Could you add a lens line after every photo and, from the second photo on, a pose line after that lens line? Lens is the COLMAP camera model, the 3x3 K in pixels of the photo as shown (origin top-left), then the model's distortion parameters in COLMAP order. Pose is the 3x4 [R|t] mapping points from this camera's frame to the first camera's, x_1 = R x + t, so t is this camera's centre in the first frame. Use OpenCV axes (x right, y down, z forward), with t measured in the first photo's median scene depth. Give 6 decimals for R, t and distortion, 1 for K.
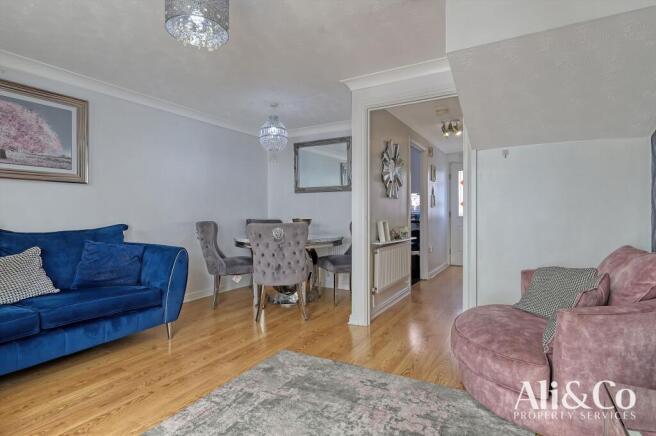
lens RADIAL K [[318.0, 0, 310.9], [0, 318.0, 216.1], [0, 0, 1]] dist [-0.001411, -0.000761]
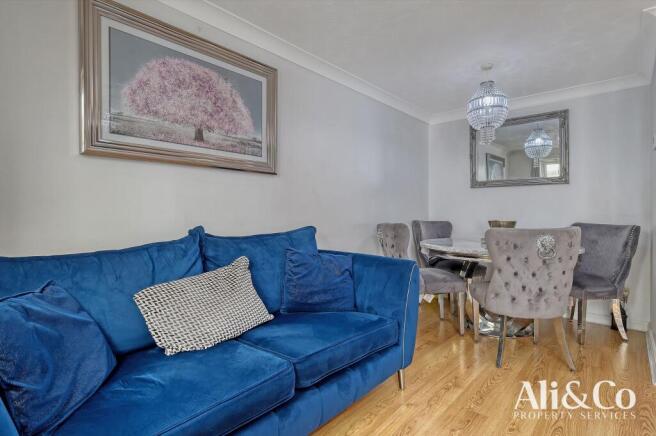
lens RADIAL K [[327.9, 0, 328.0], [0, 327.9, 218.0], [0, 0, 1]] dist [0.002439, -0.000619]
pose [[0.981249, 0.007820, -0.192588, -0.463286], [-0.006863, 0.999961, 0.005638, 0.000154], [0.192625, -0.004210, 0.981263, 0.248255]]
